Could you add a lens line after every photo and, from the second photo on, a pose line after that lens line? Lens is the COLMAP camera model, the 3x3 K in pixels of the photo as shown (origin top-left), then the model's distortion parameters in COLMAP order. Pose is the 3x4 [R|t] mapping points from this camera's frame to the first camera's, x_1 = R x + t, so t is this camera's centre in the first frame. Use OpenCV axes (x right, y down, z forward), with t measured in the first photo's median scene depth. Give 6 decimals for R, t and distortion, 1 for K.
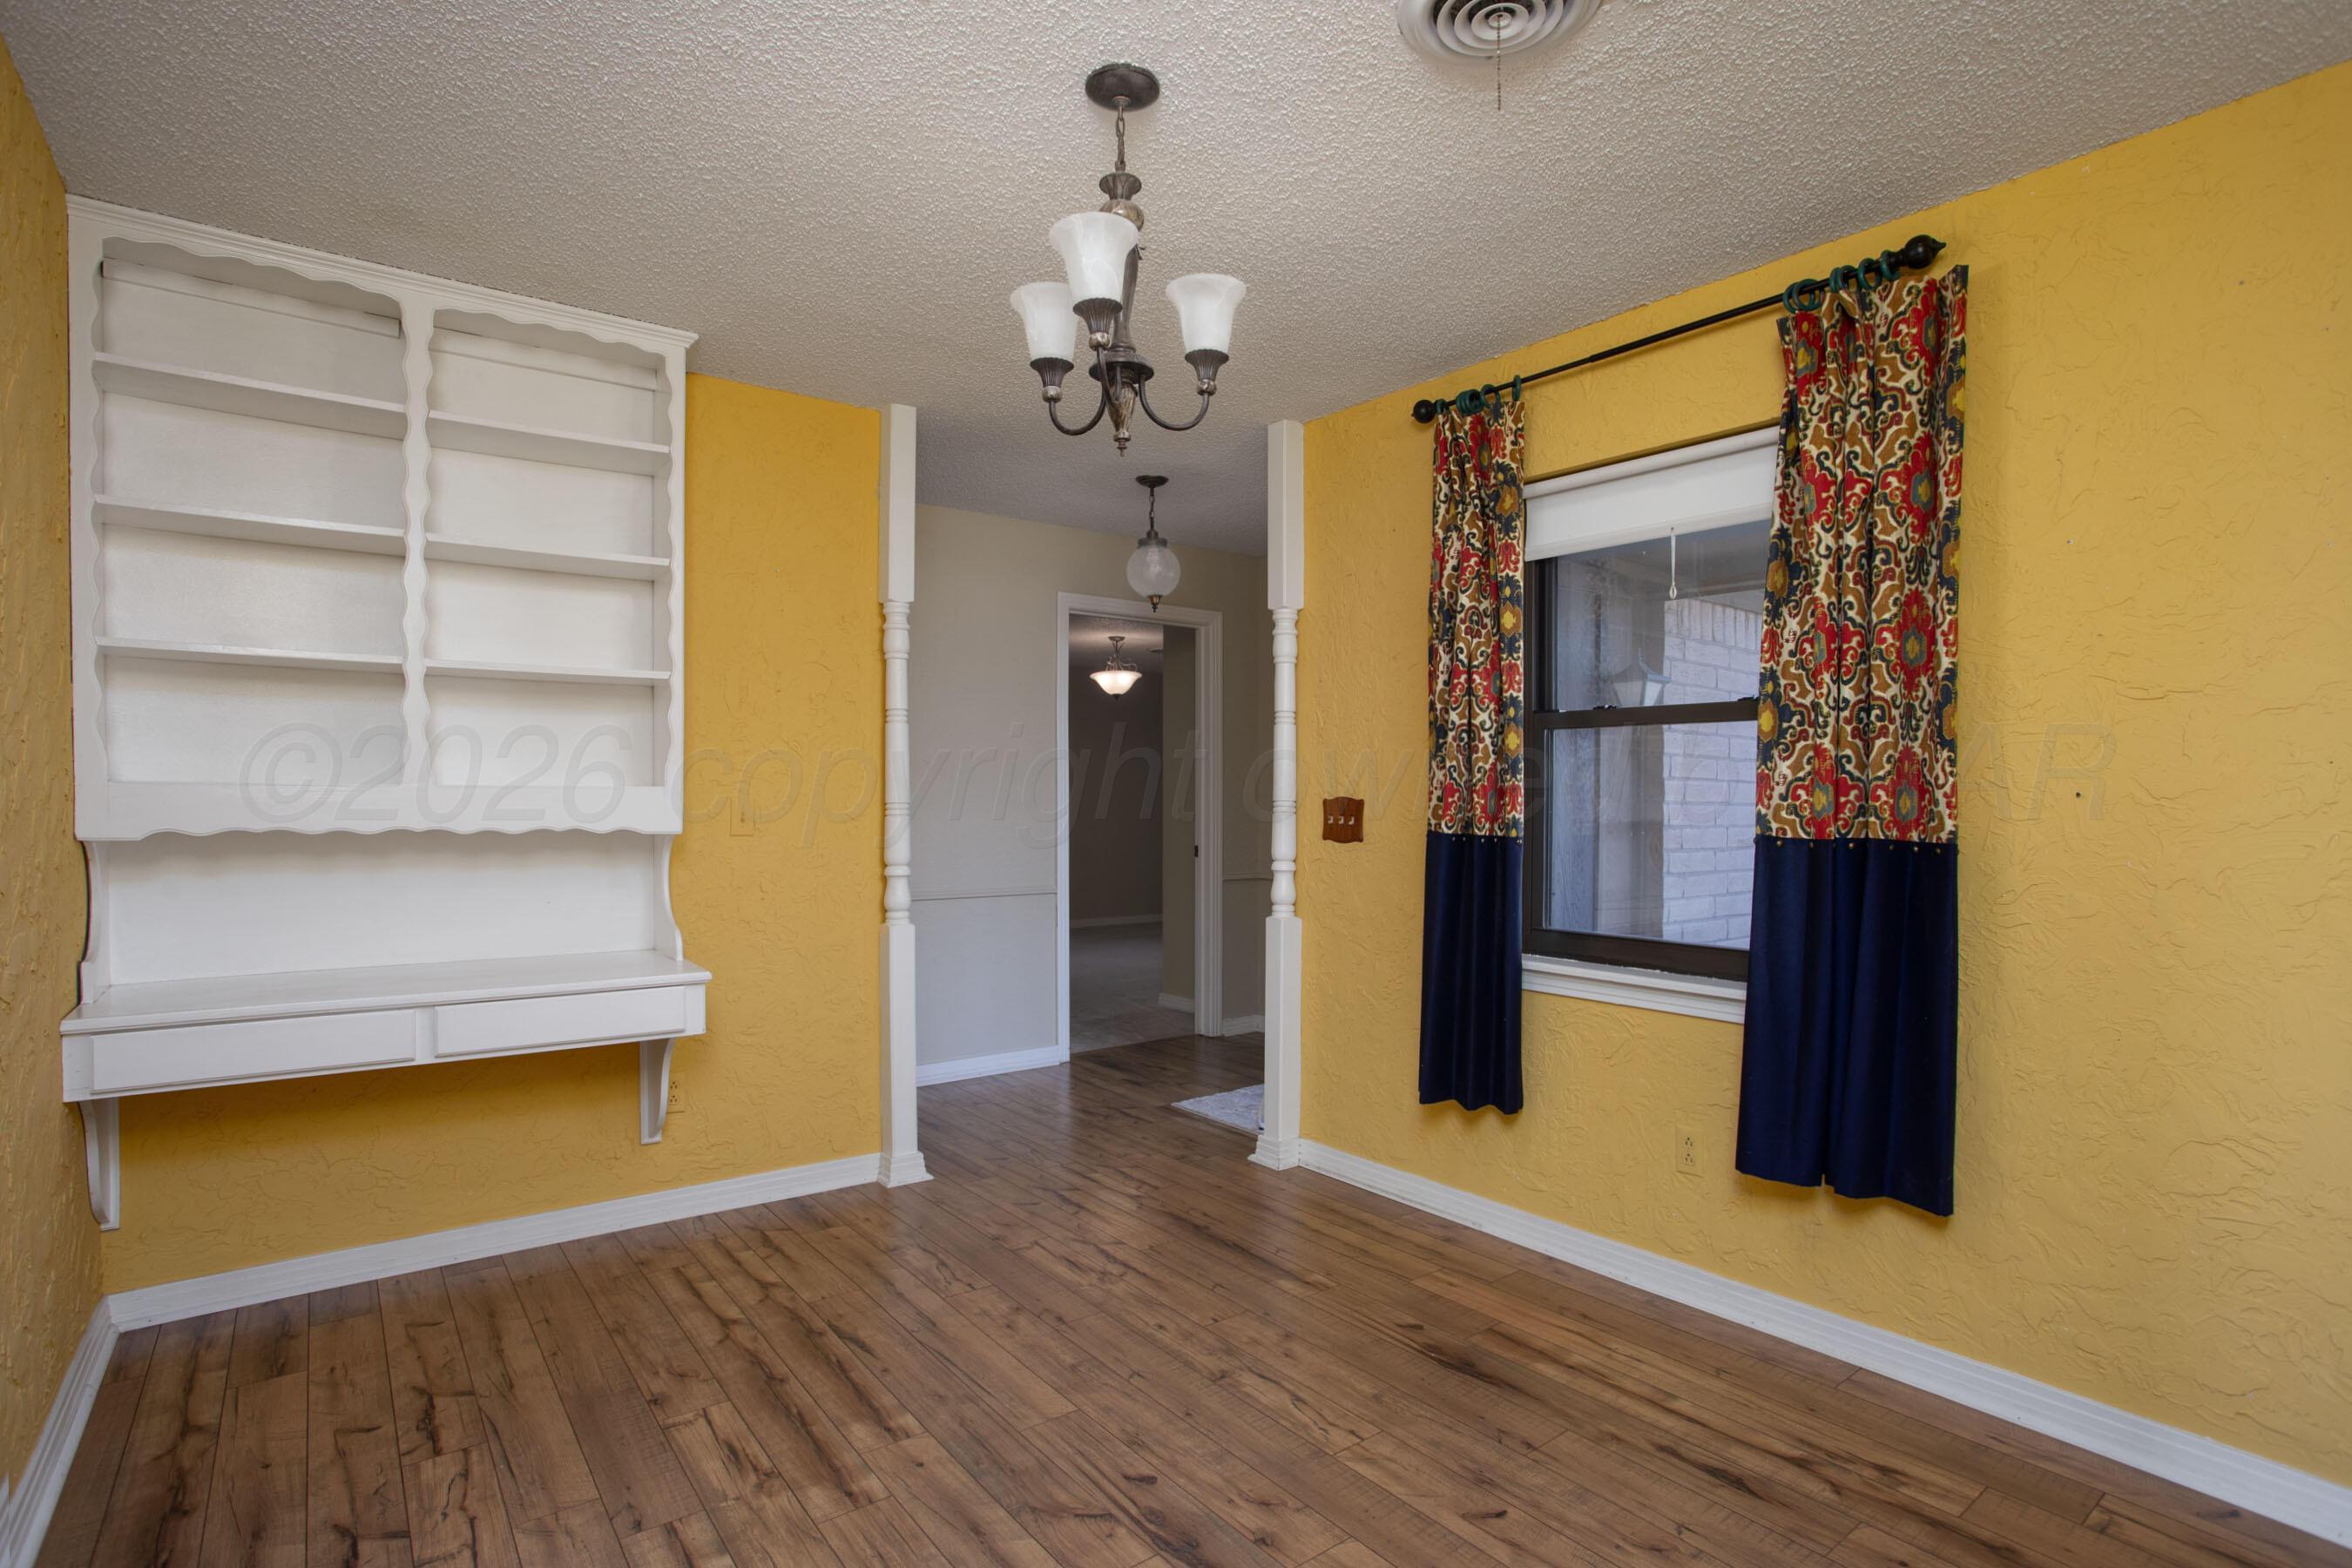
lens RADIAL K [[1154.6, 0, 1169.2], [0, 1154.6, 802.9], [0, 0, 1]] dist [-0.062811, 0.017160]
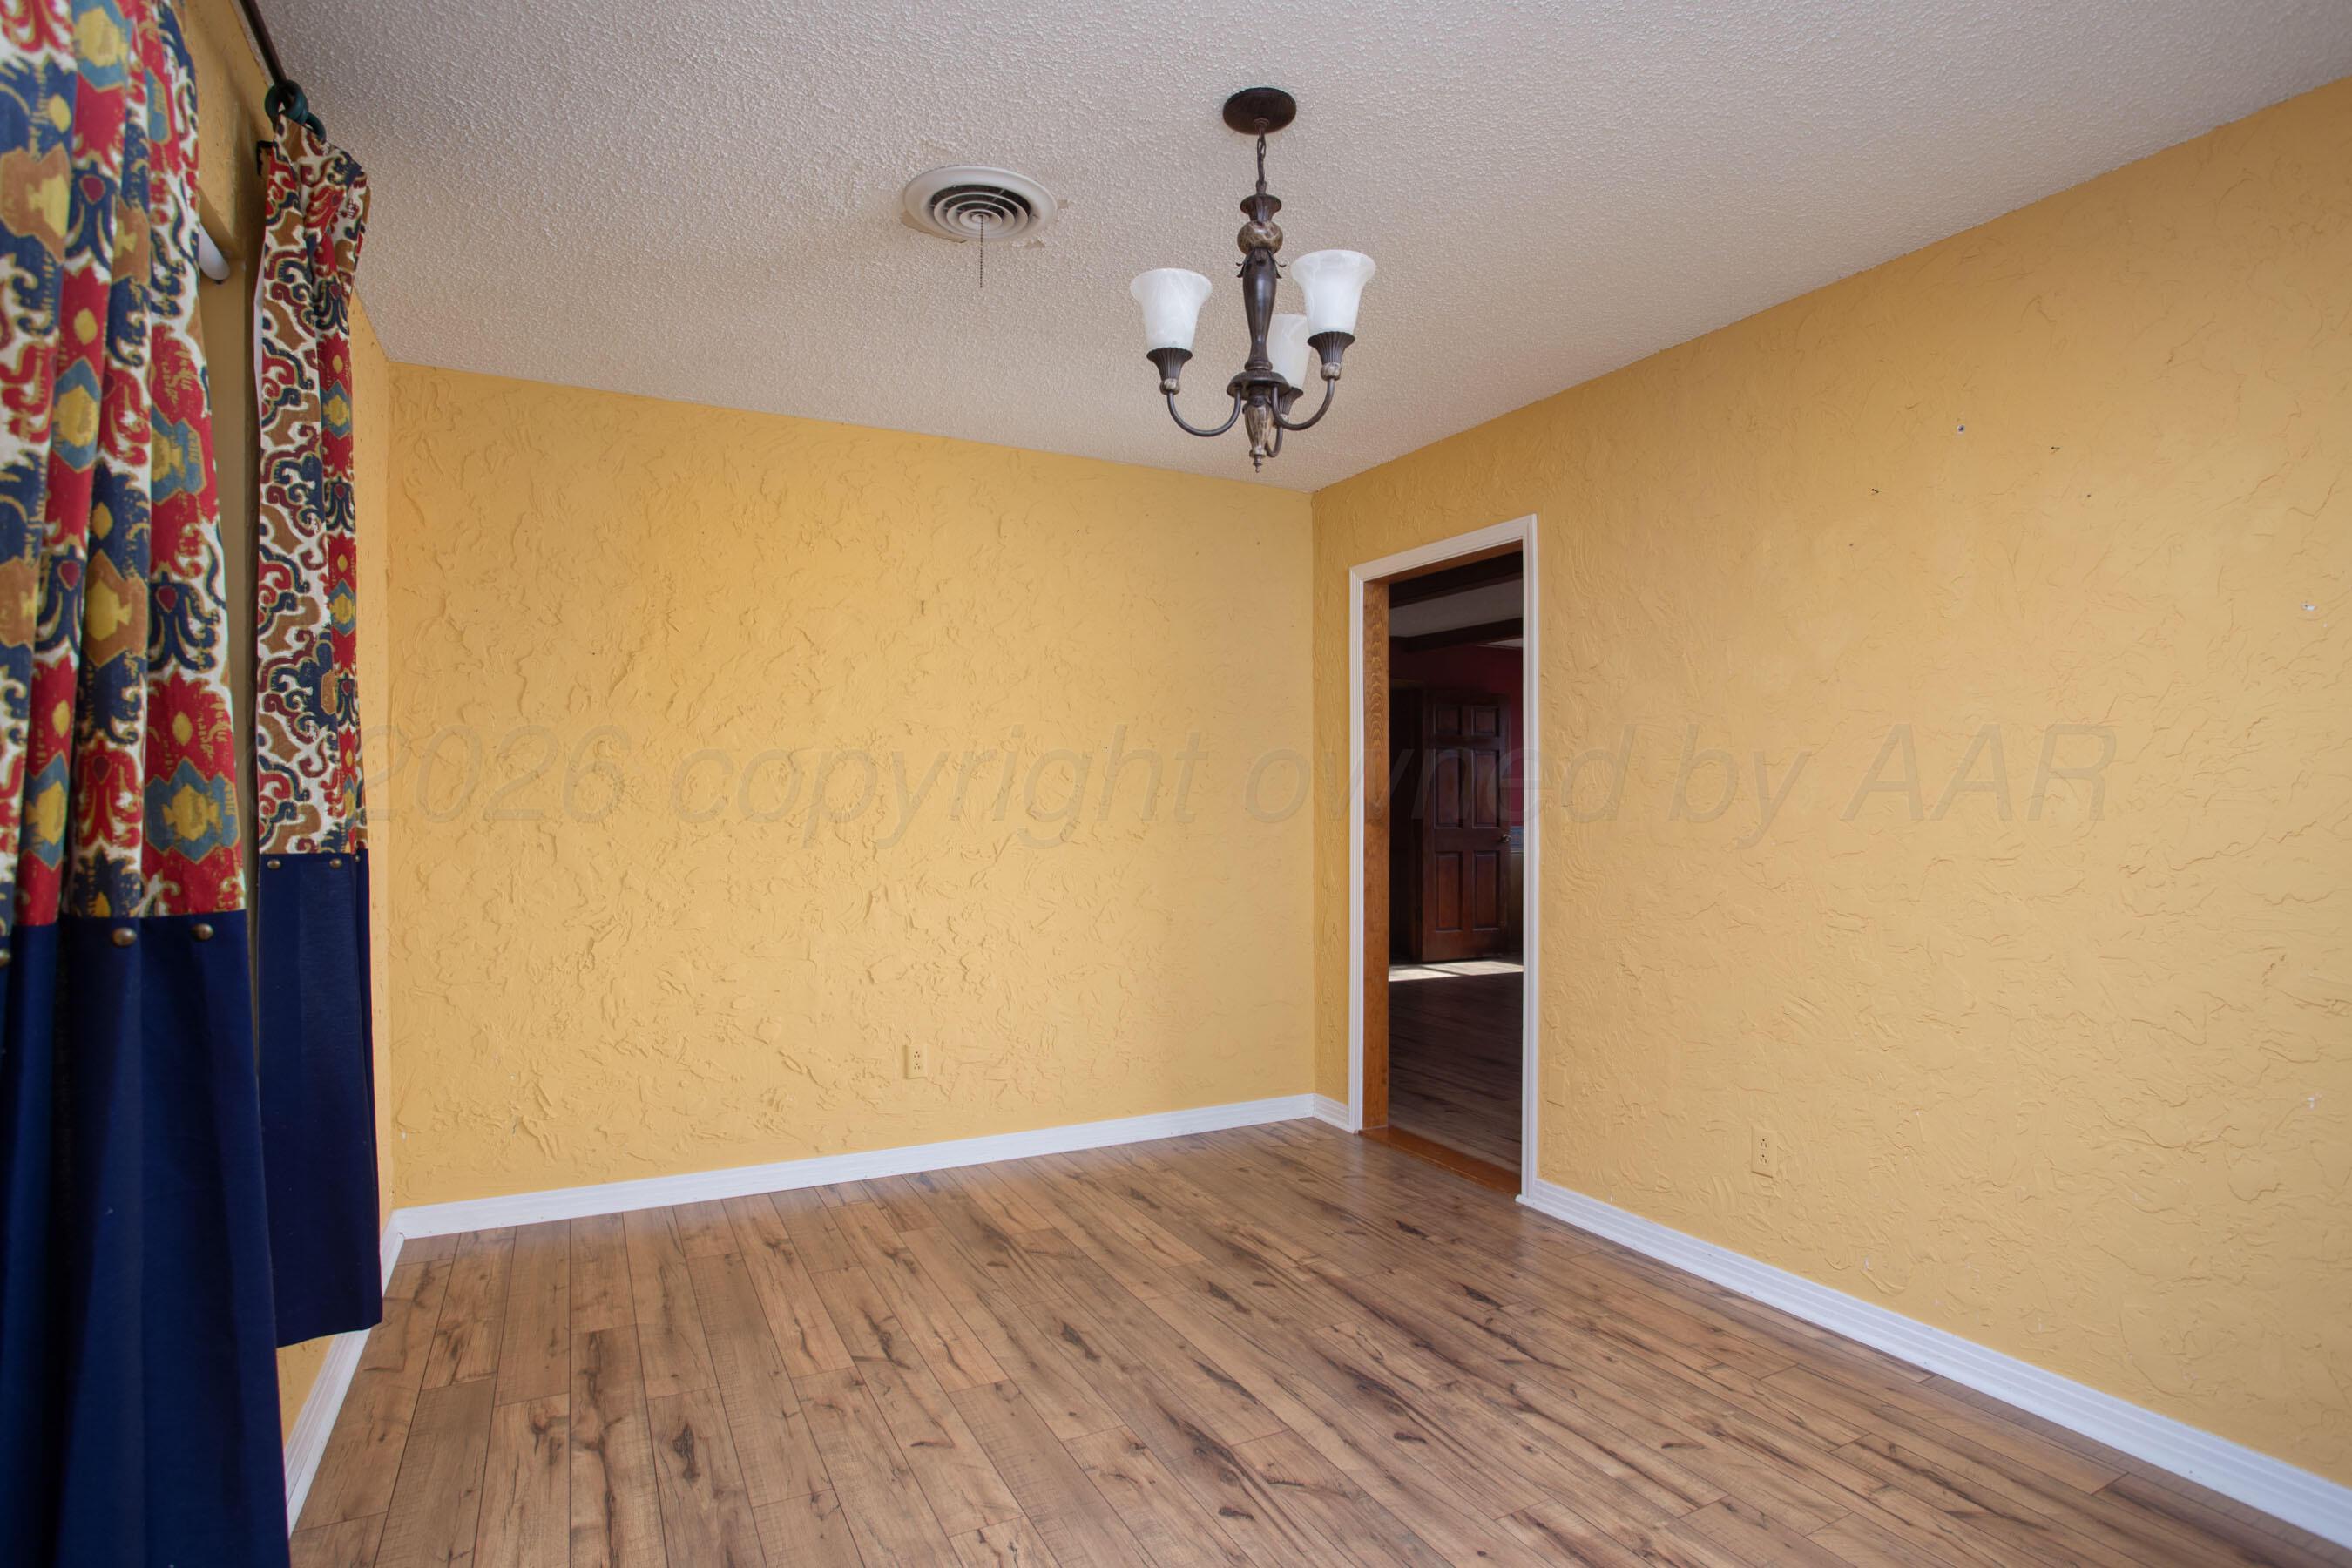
lens RADIAL K [[1154.6, 0, 1166.0], [0, 1154.6, 783.9], [0, 0, 1]] dist [-0.062811, 0.017160]
pose [[-0.986279, 0.001308, 0.165081, -0.128357], [-0.000113, 0.999963, -0.008599, -0.010421], [-0.165086, -0.008500, -0.986243, 2.010048]]
